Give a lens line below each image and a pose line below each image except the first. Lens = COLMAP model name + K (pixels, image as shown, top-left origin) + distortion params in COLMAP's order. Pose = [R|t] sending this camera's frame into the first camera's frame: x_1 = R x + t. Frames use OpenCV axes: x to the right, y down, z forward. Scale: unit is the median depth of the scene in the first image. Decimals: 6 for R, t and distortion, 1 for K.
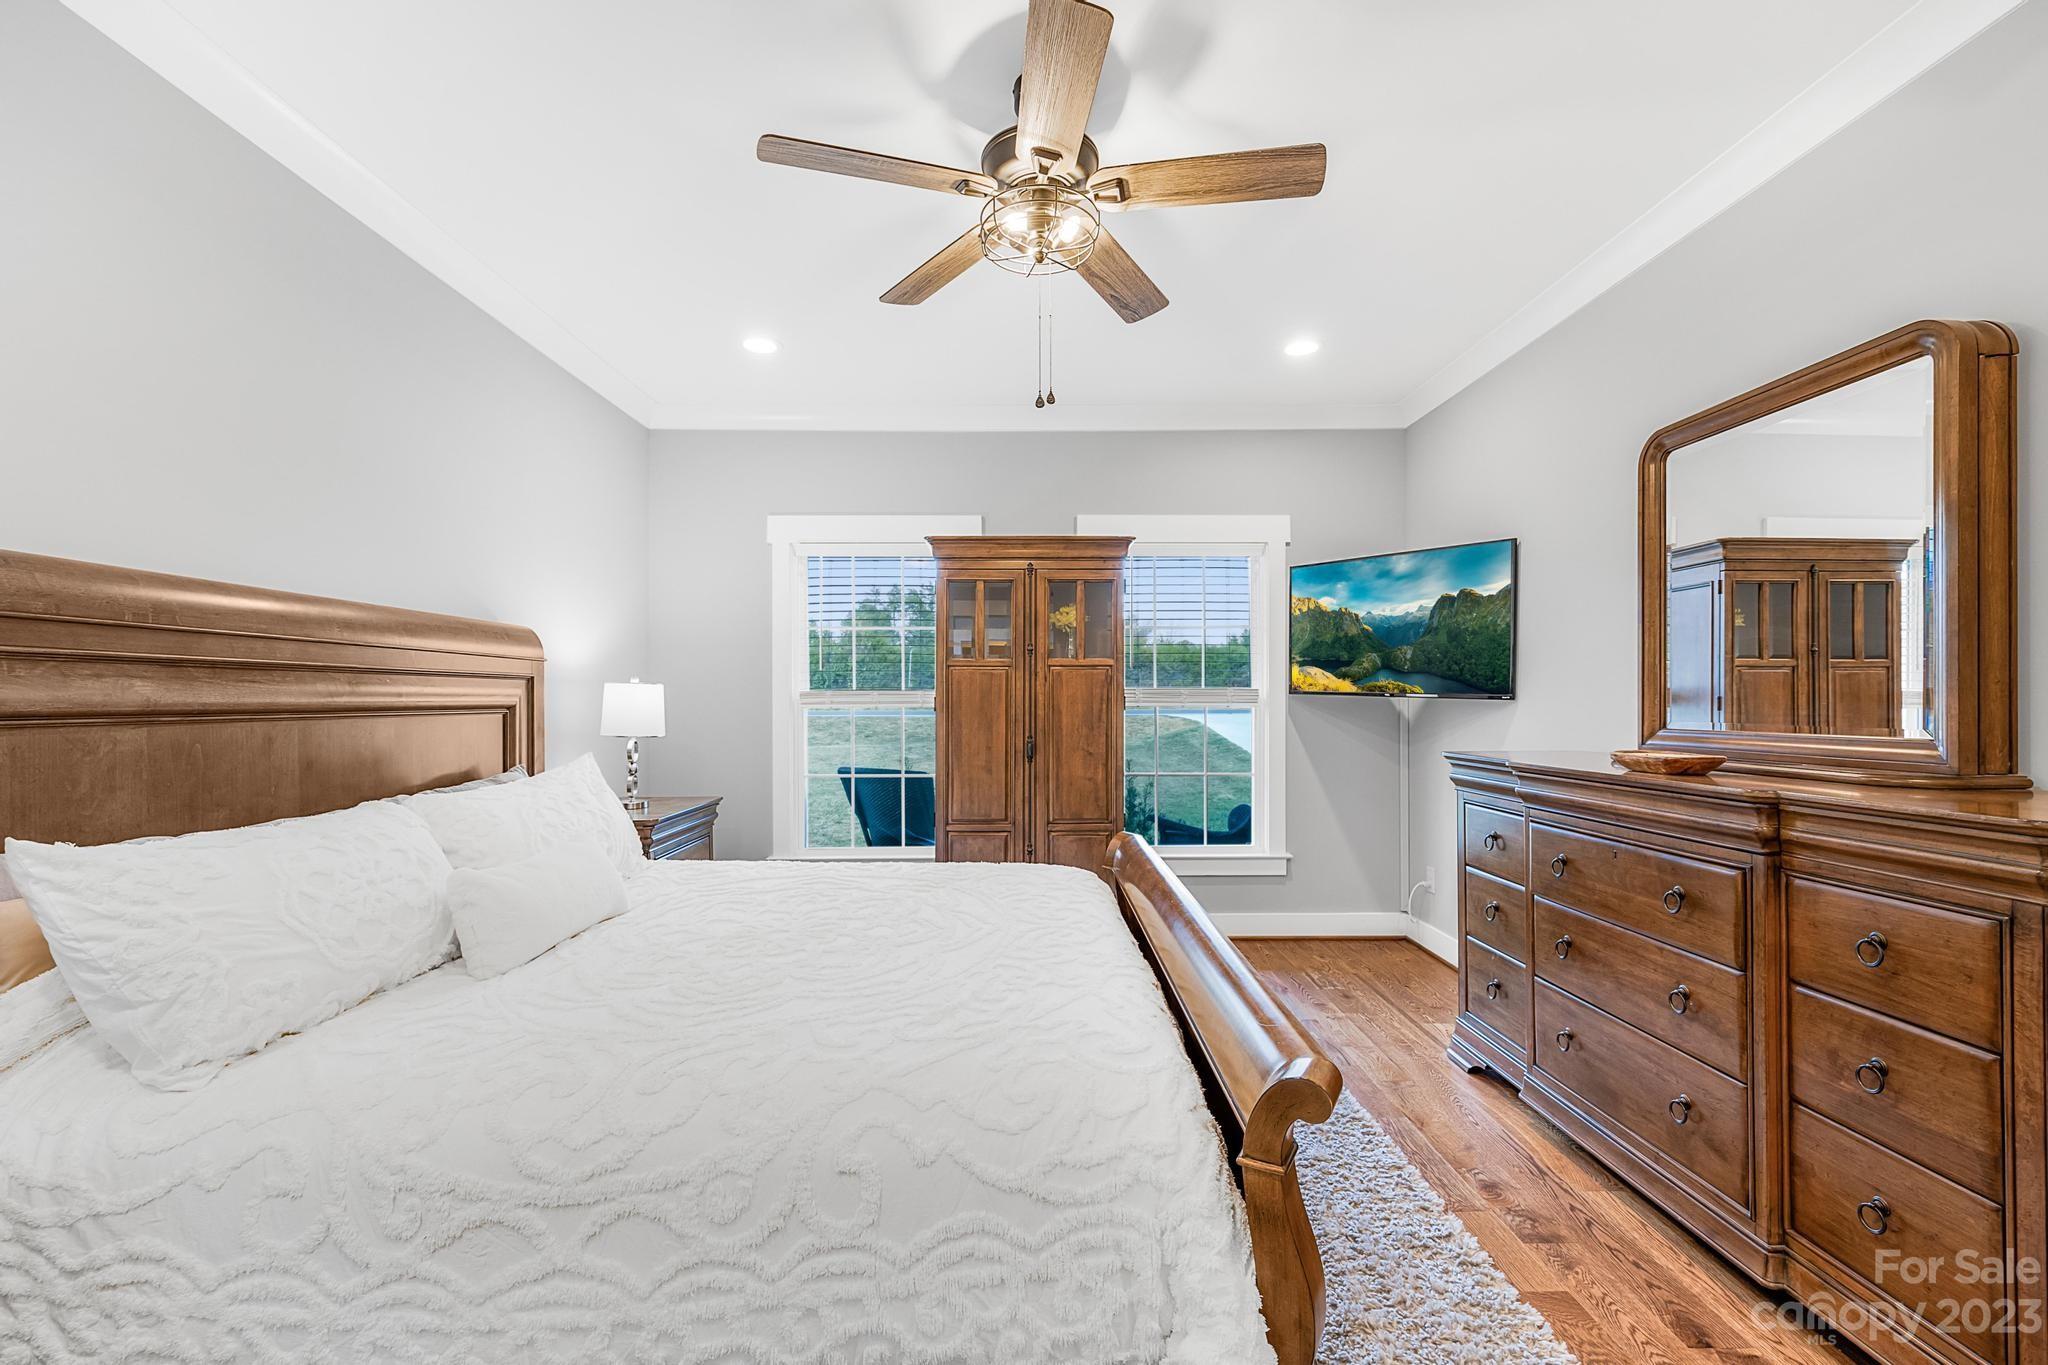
lens RADIAL K [[854.5, 0, 1021.6], [0, 854.5, 699.6], [0, 0, 1]] dist [0.004945, 0.000263]
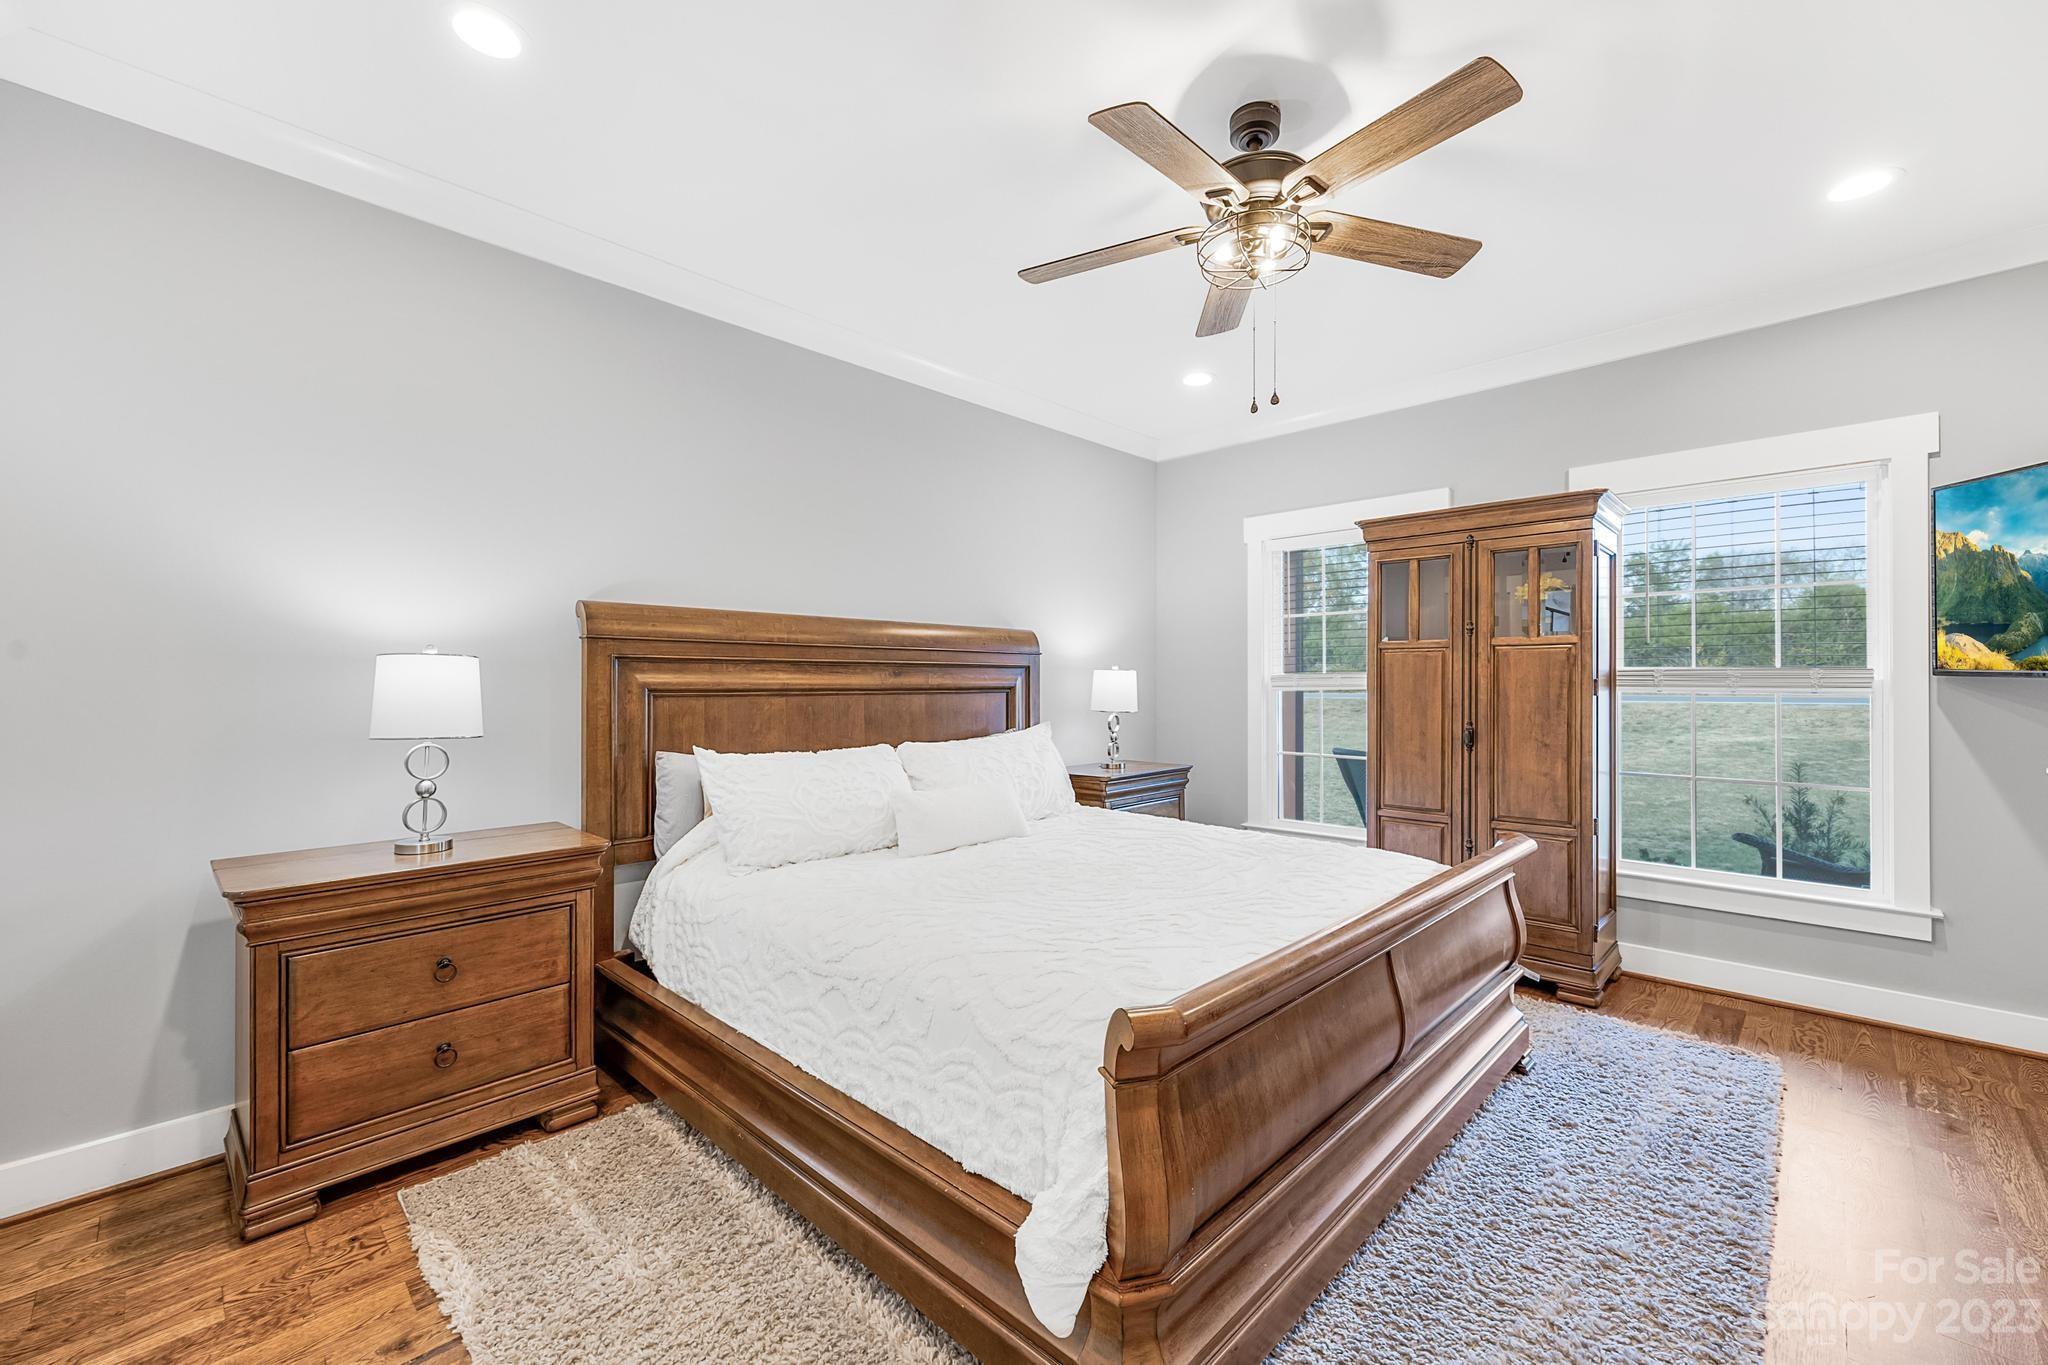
lens RADIAL K [[821.0, 0, 1024.1], [0, 821.0, 677.7], [0, 0, 1]] dist [0.003308, 0.000214]
pose [[0.715015, -0.003681, -0.699099, 0.297891], [-0.000398, 0.999984, -0.005673, -0.000620], [0.699109, 0.004334, 0.715002, 0.031002]]
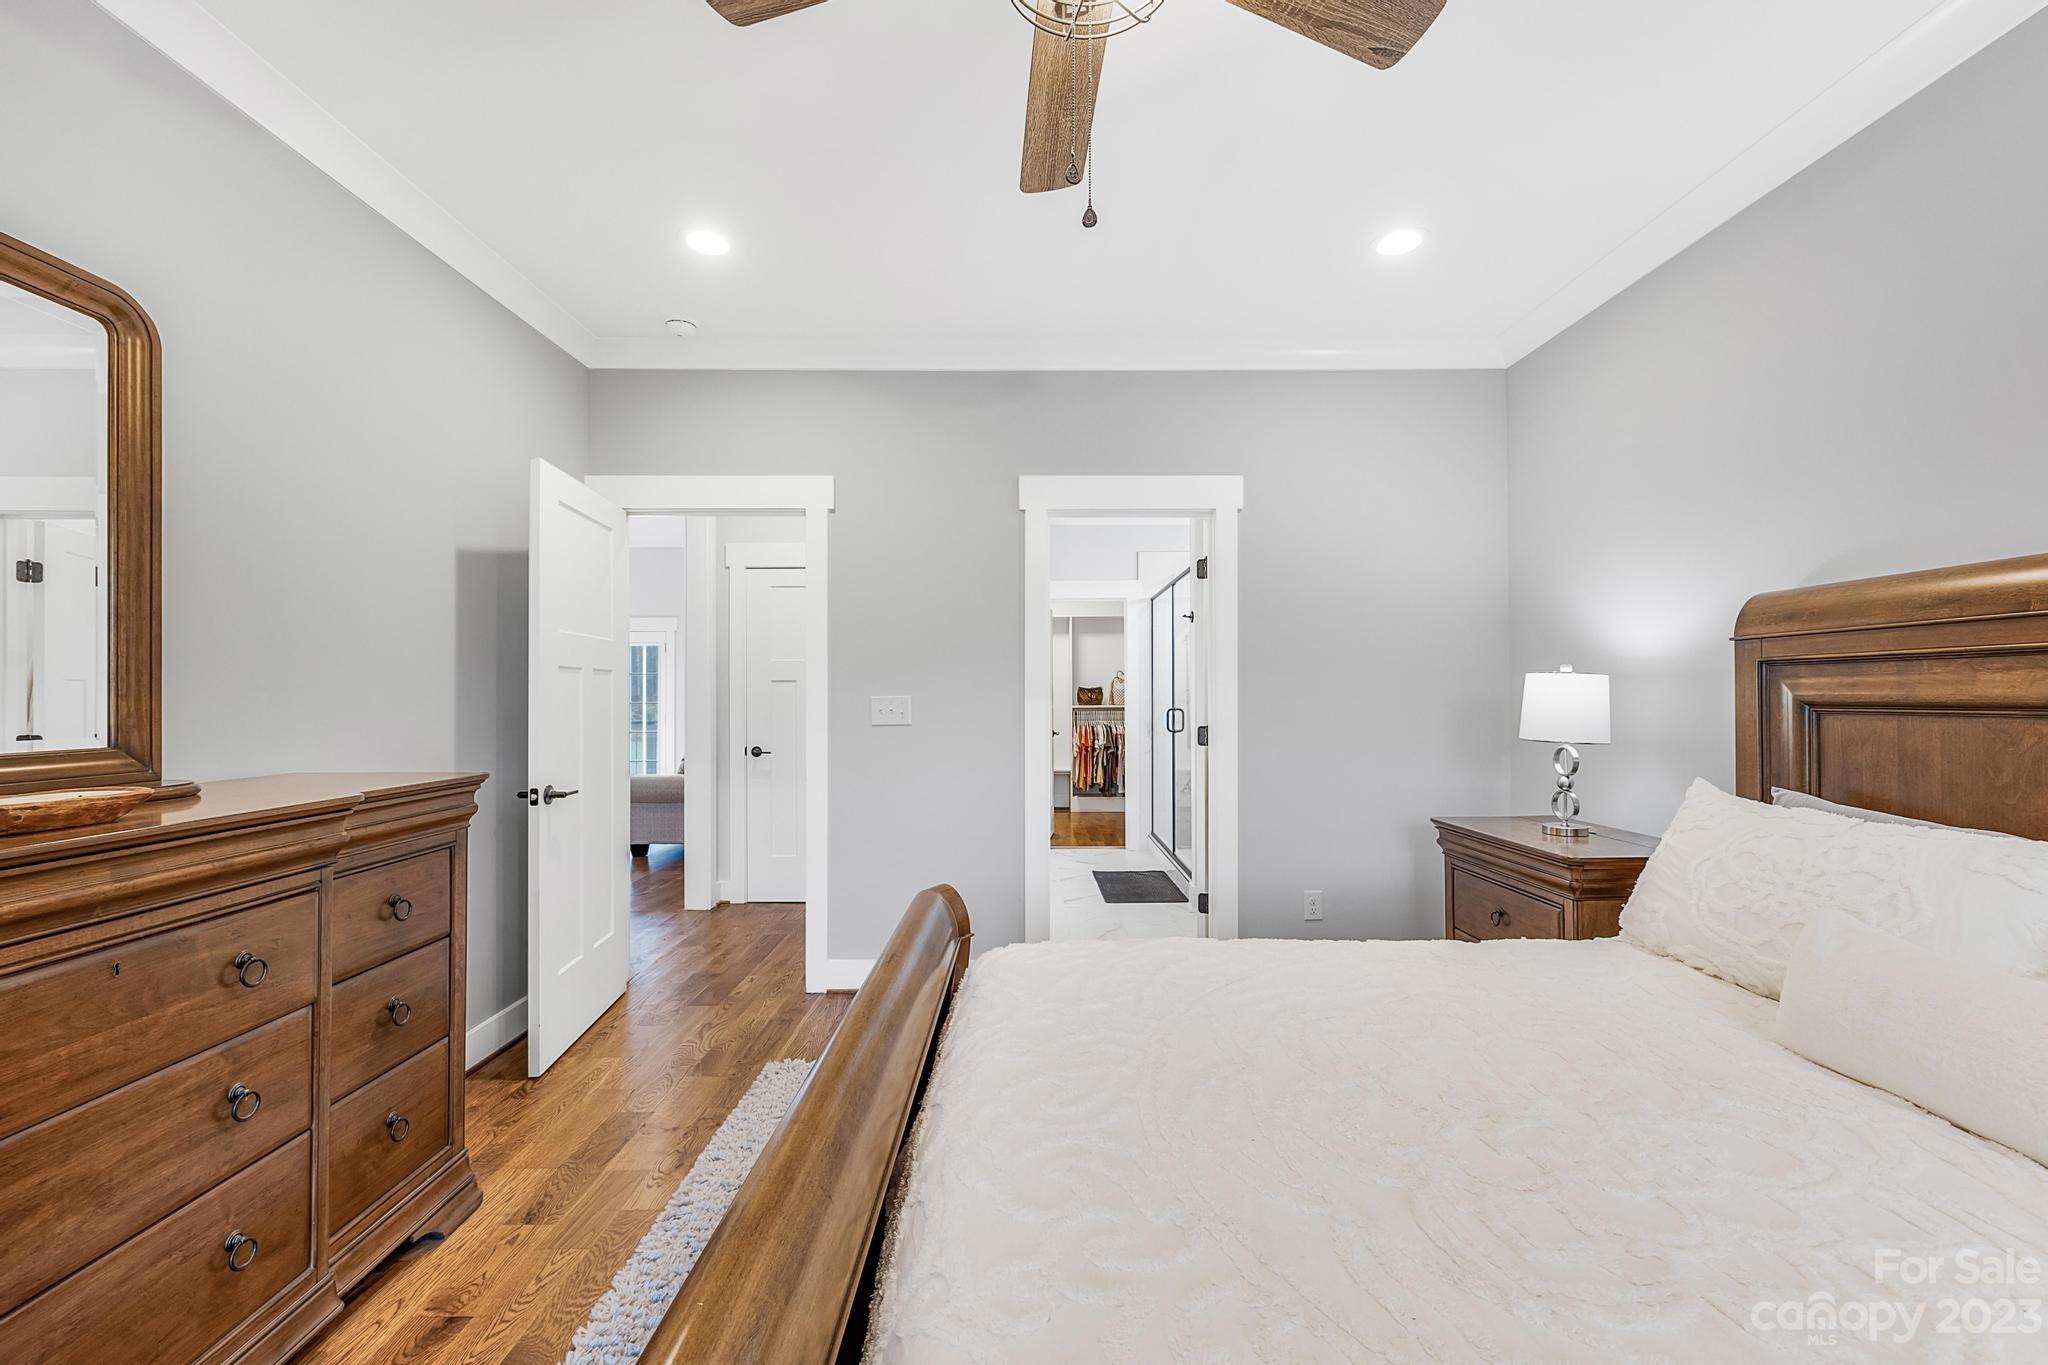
lens RADIAL K [[821.0, 0, 1024.1], [0, 821.0, 677.7], [0, 0, 1]] dist [0.003308, 0.000214]
pose [[-0.999988, 0.004862, -0.000131, 0.042839], [0.004864, 0.999649, -0.026031, 0.001226], [0.000005, -0.026031, -0.999661, 0.873342]]
